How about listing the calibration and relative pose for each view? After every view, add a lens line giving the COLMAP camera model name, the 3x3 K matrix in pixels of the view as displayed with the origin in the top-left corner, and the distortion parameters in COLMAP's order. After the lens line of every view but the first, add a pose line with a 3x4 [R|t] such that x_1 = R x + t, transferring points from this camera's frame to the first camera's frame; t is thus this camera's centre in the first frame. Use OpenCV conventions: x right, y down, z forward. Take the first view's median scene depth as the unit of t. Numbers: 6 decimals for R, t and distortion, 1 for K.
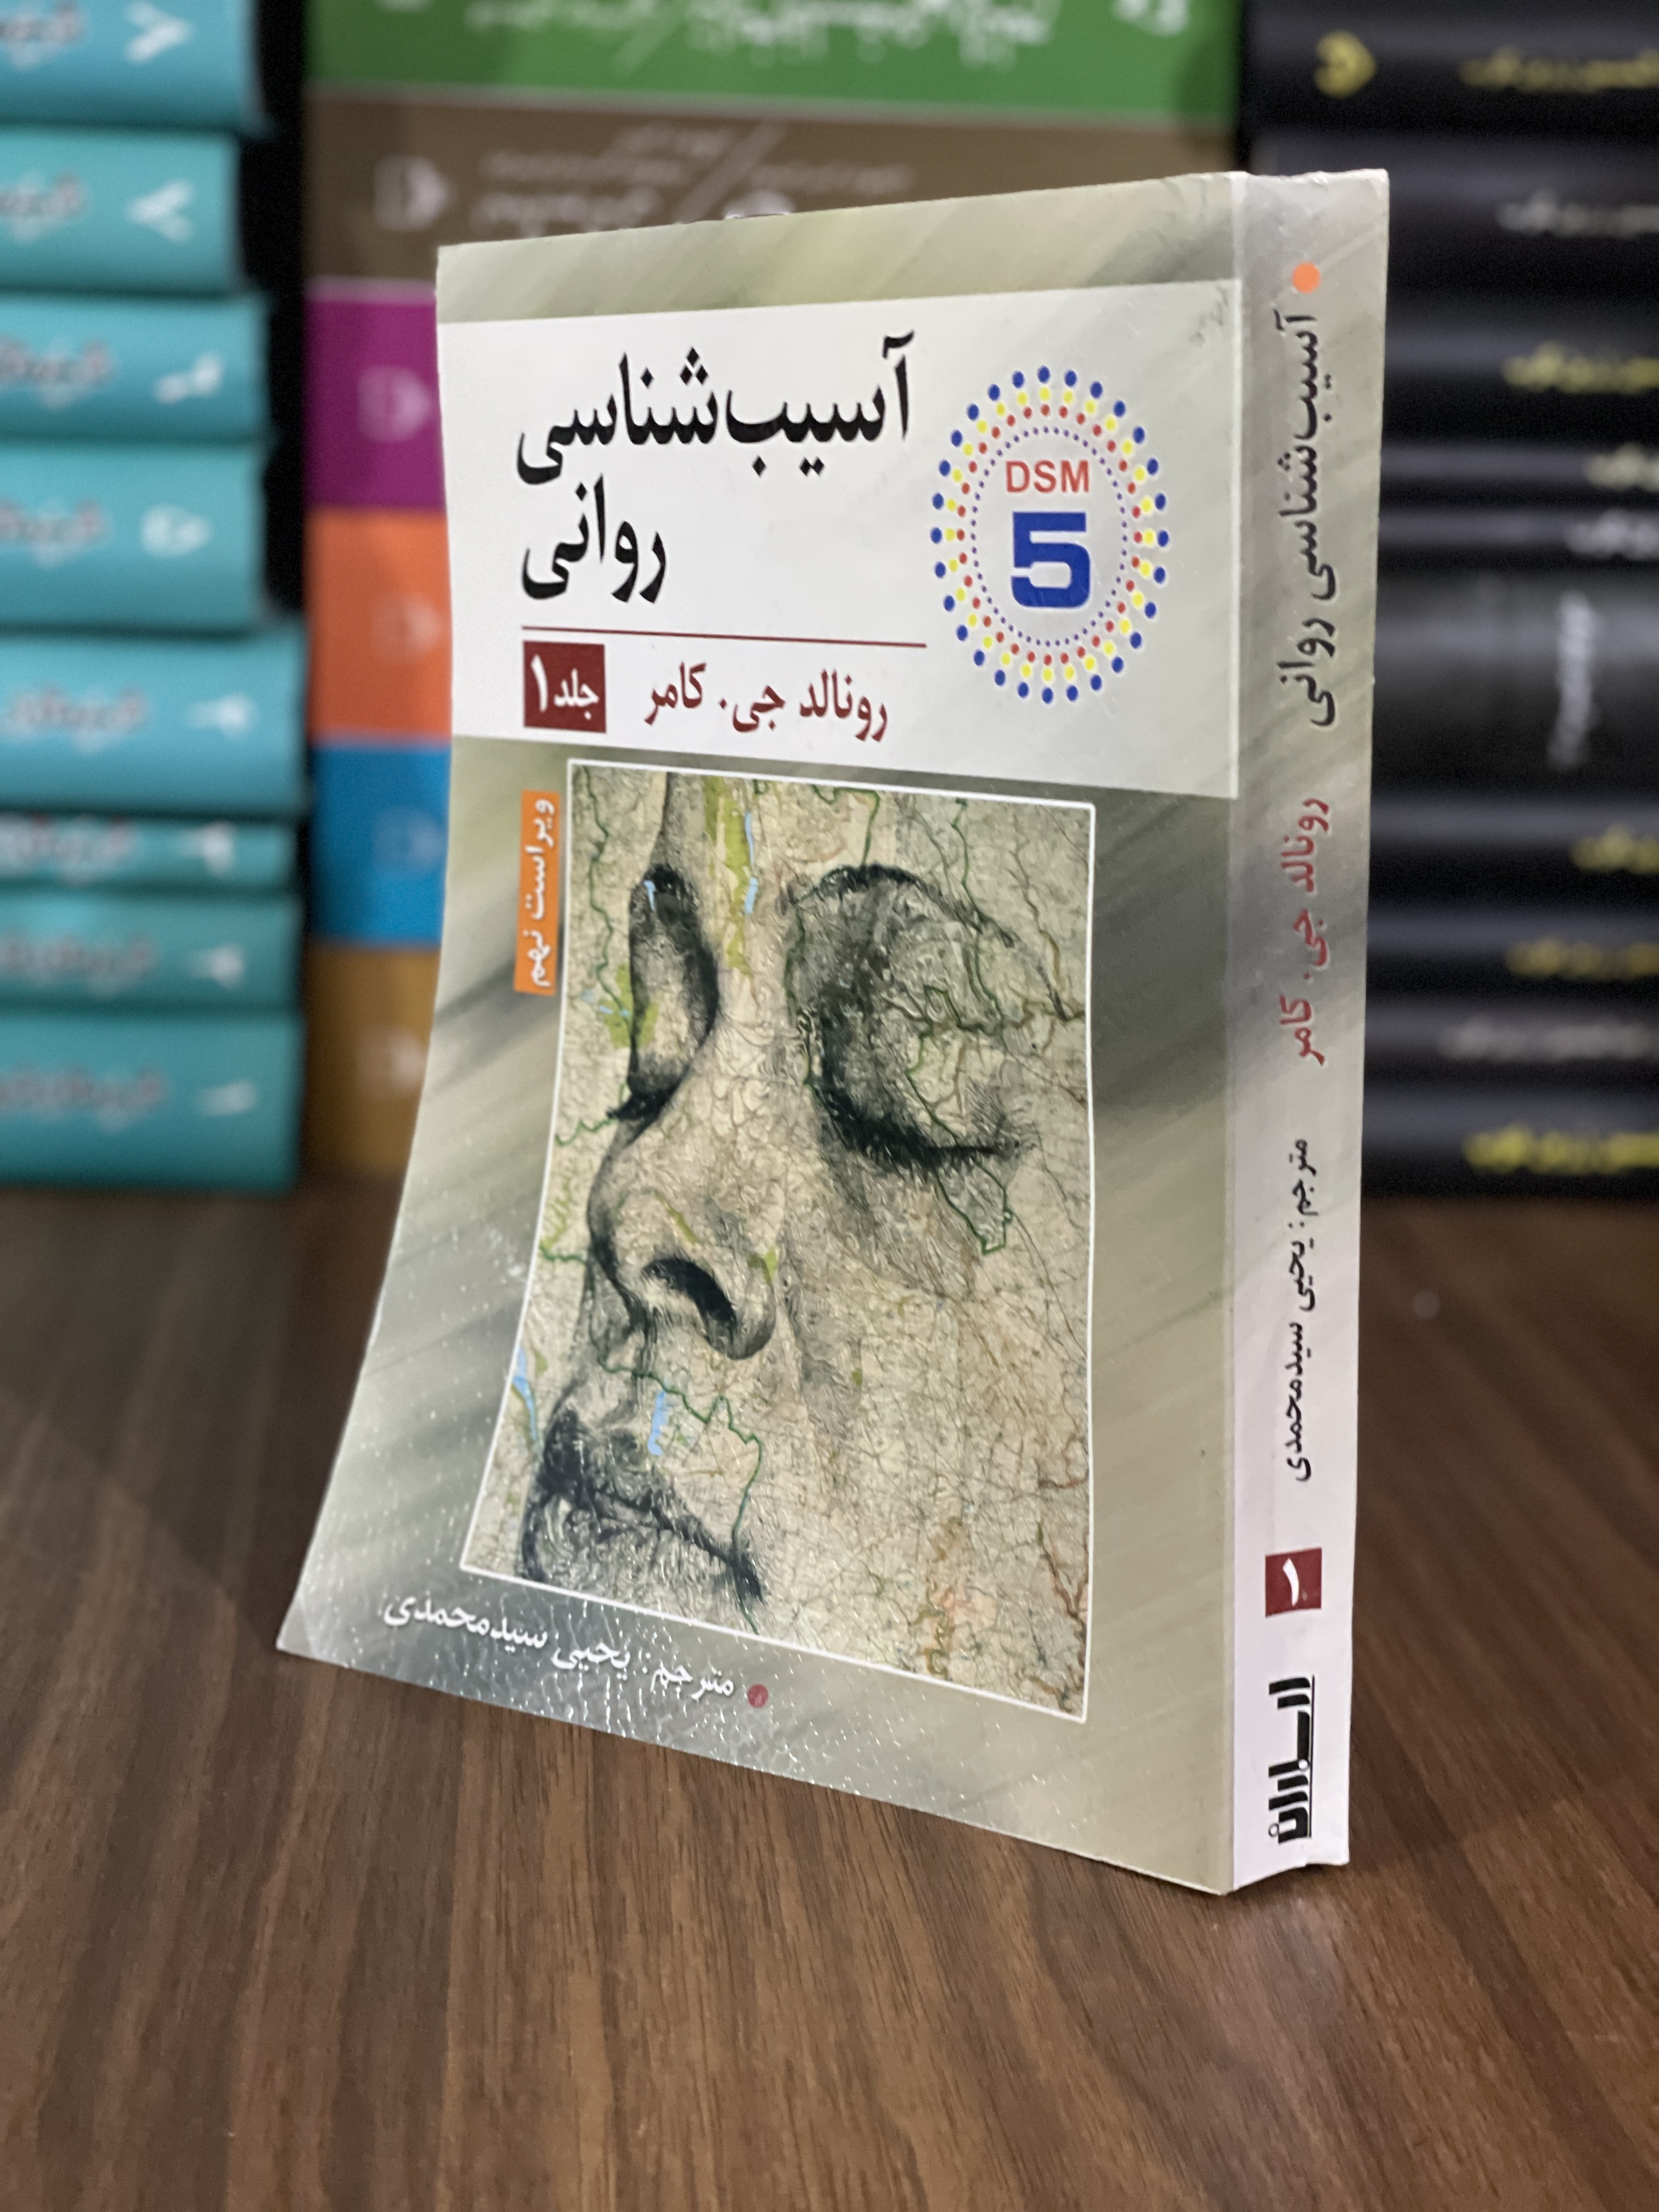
lens RADIAL K [[3378.4, 0, 843.9], [0, 3378.4, 1112.1], [0, 0, 1]] dist [0.015013, 0.000000]
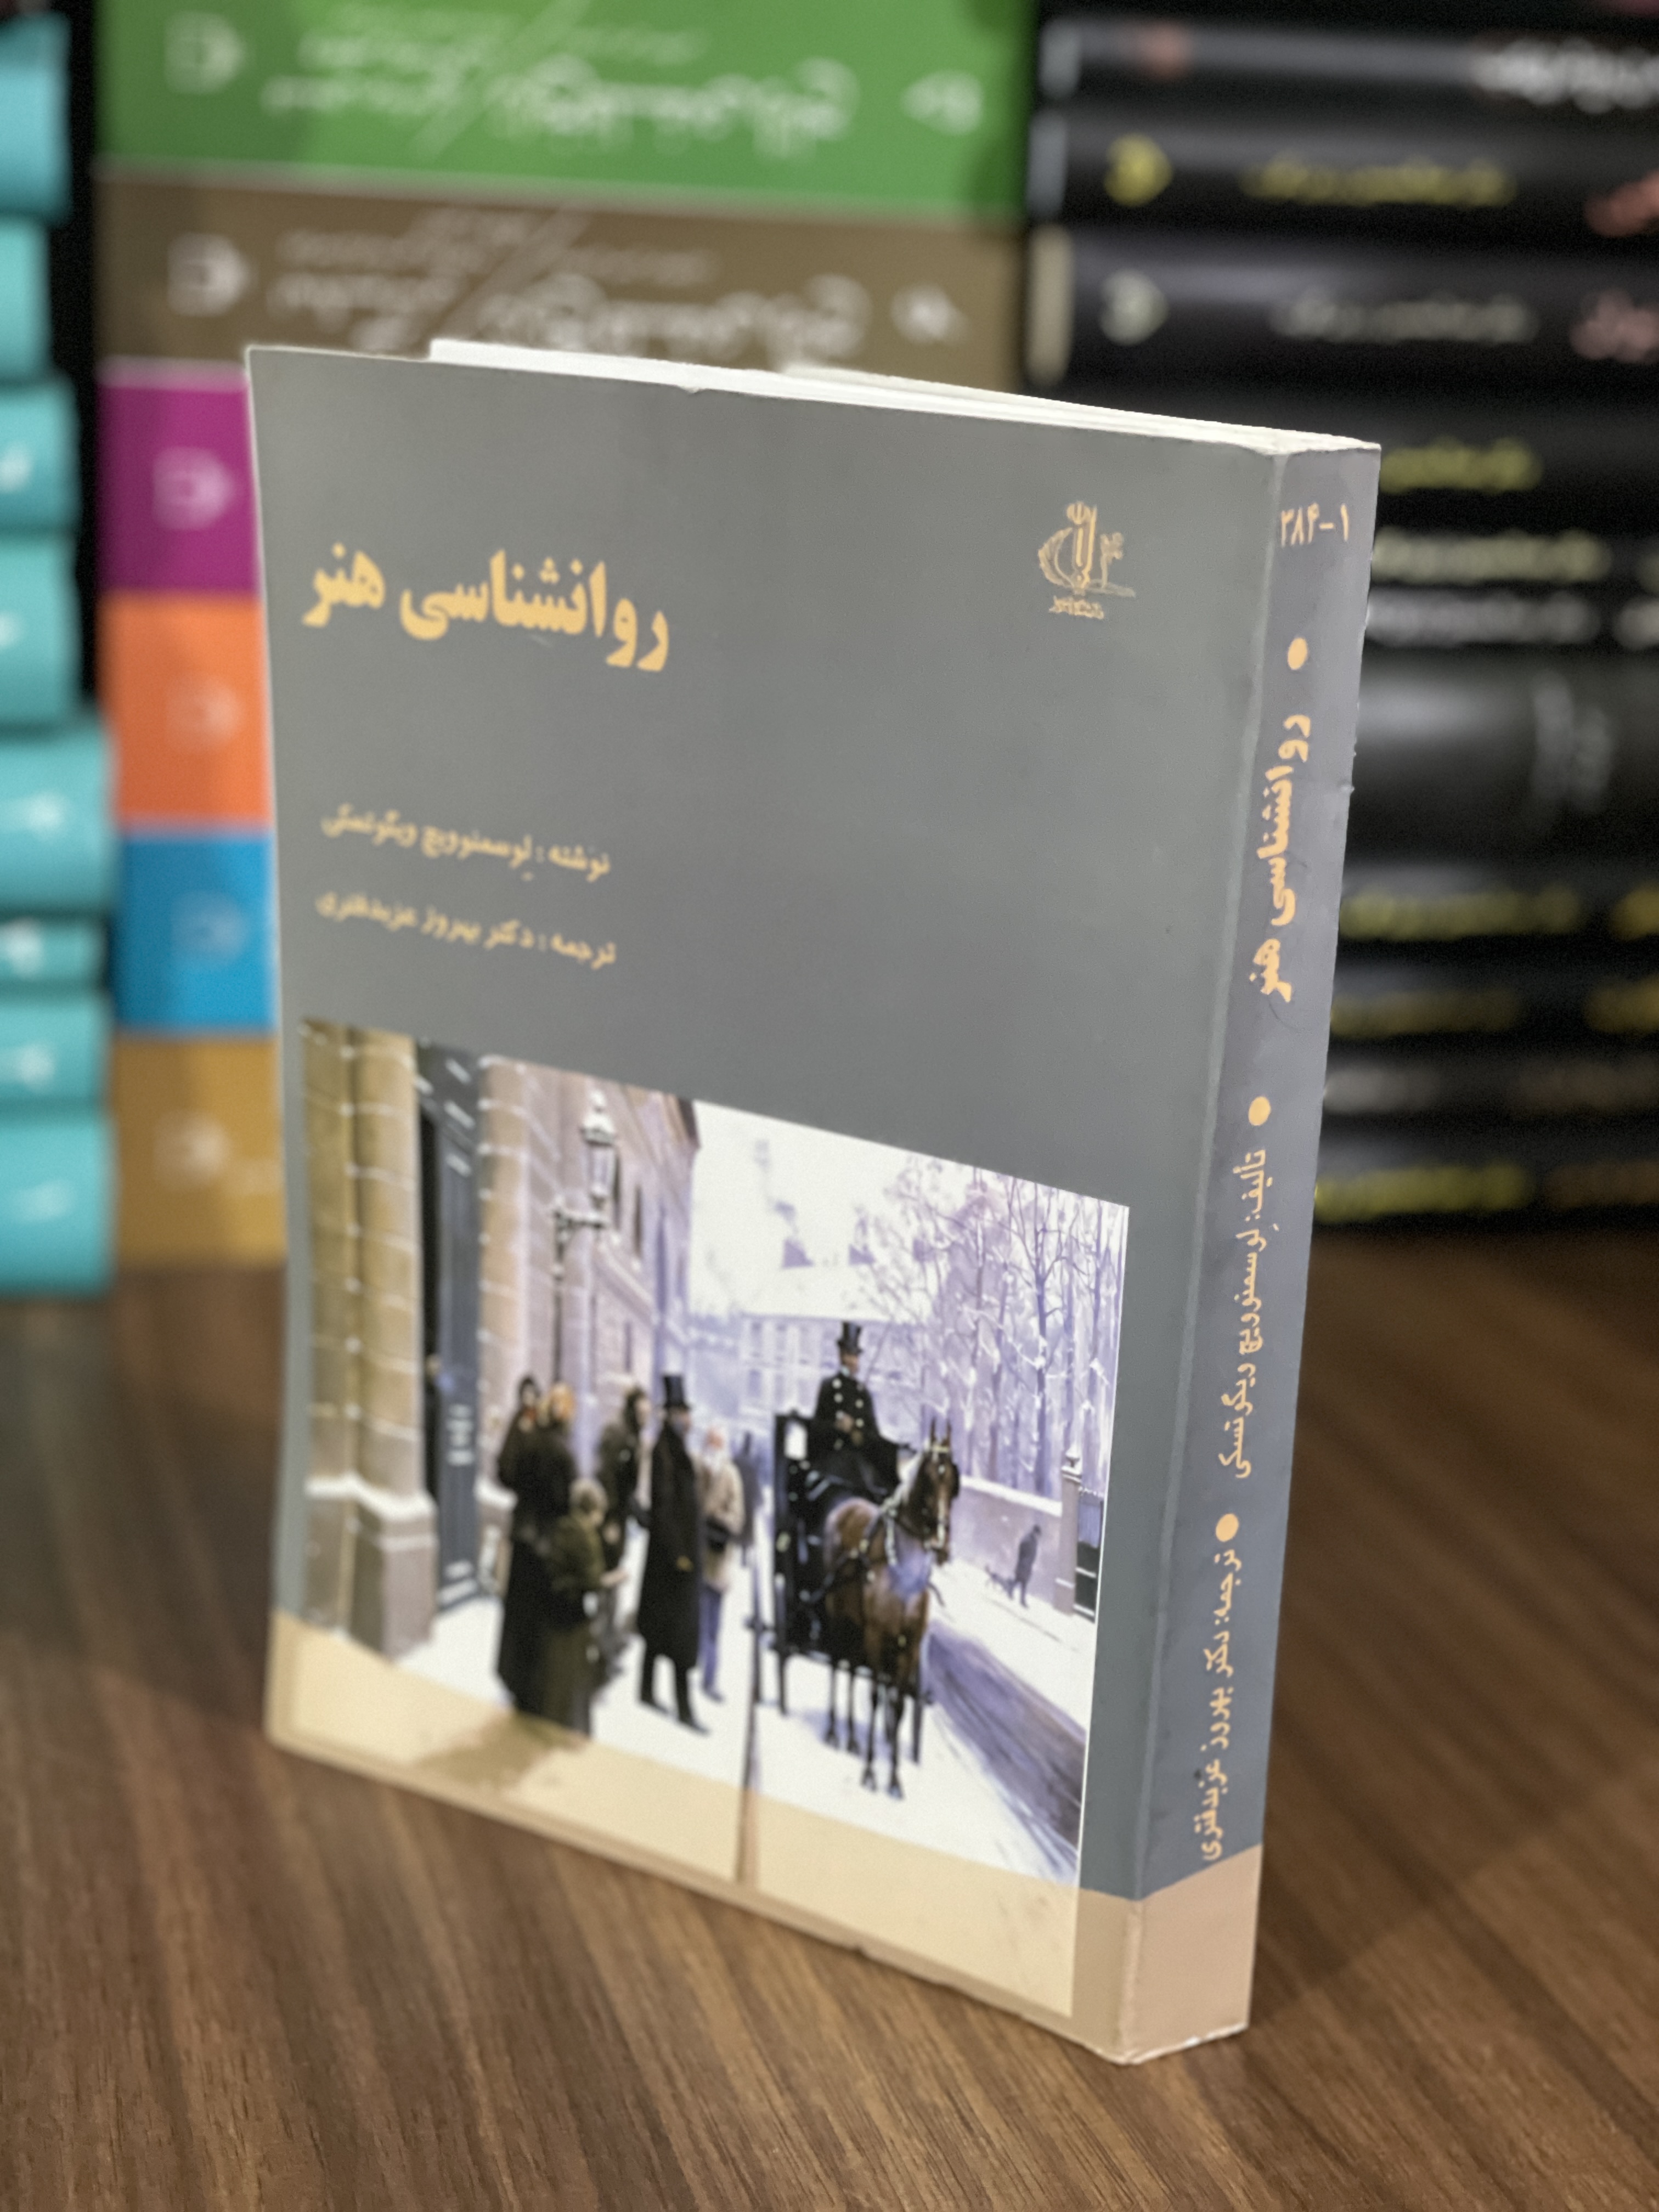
lens RADIAL K [[3378.4, 0, 811.4], [0, 3378.4, 1105.0], [0, 0, 1]] dist [0.015013, 0.000000]
pose [[0.981356, -0.032739, 0.189392, -0.248602], [0.024256, 0.998603, 0.046940, -0.122020], [-0.190664, -0.041471, 0.980779, -0.005818]]
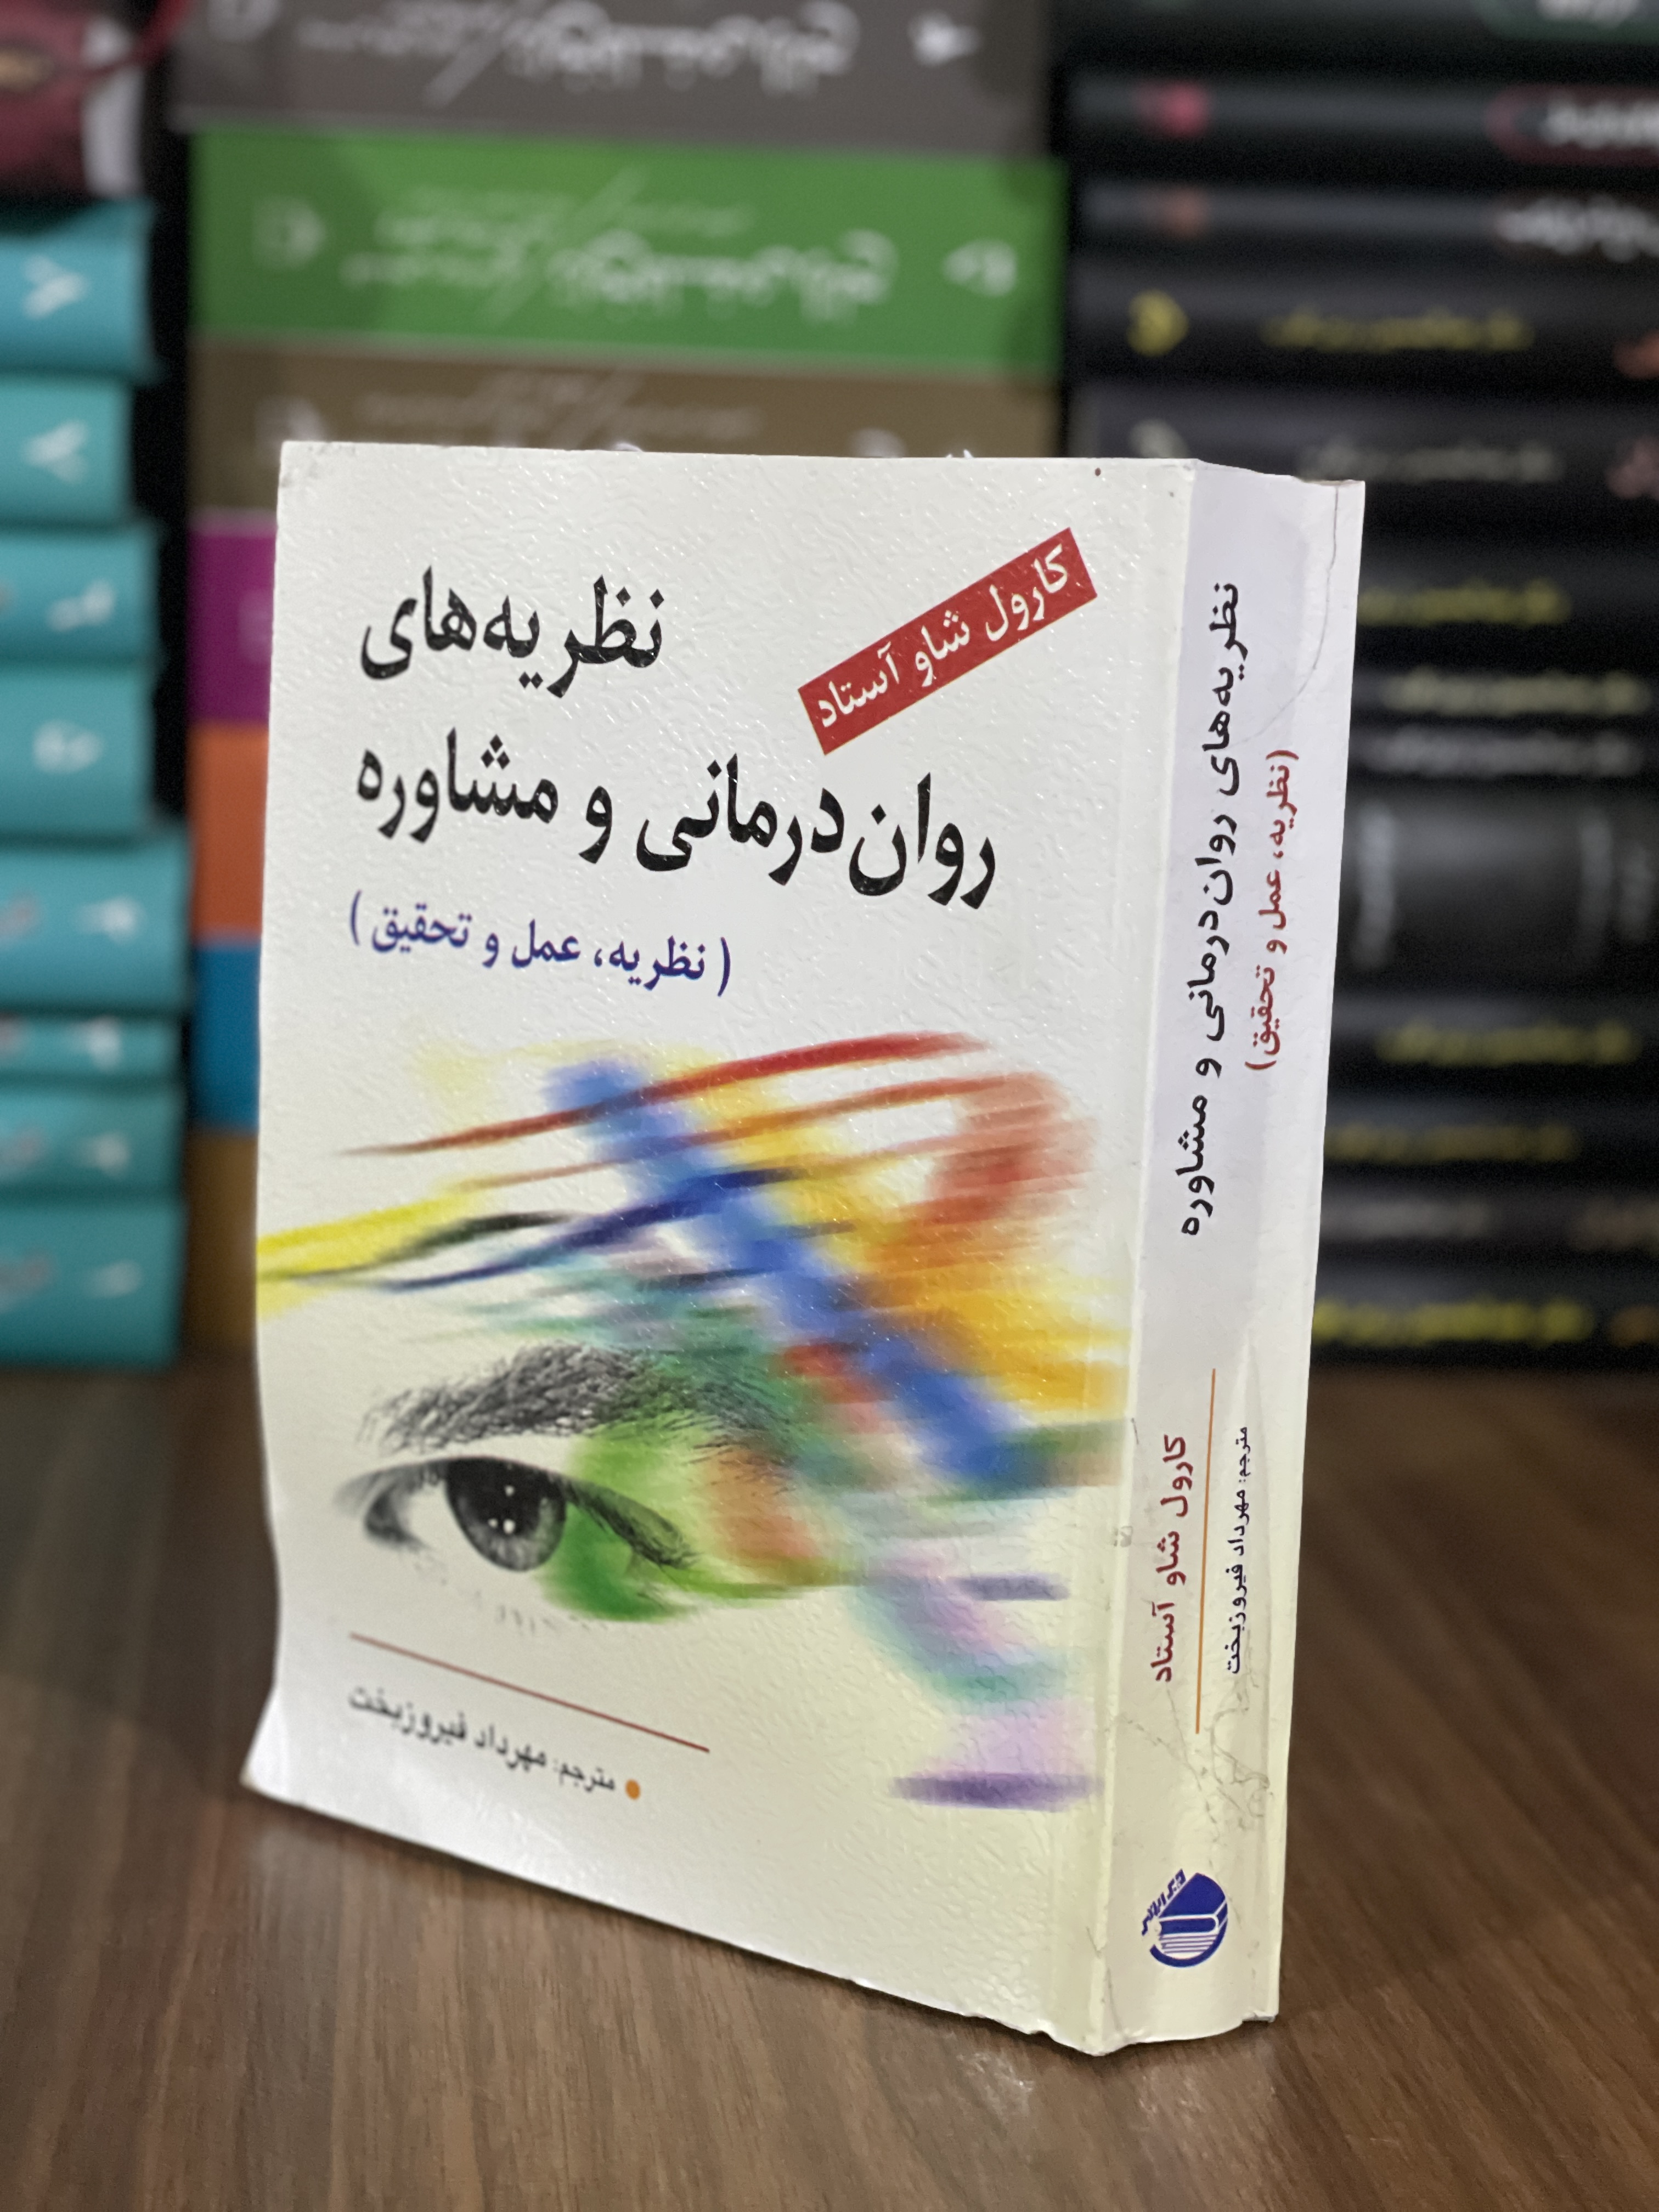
lens RADIAL K [[3378.4, 0, 820.7], [0, 3378.4, 1107.2], [0, 0, 1]] dist [0.015013, 0.000000]
pose [[0.999413, -0.001975, 0.034193, 0.004102], [0.003631, 0.998820, -0.048435, -0.010380], [-0.034057, 0.048530, 0.998241, -0.105858]]
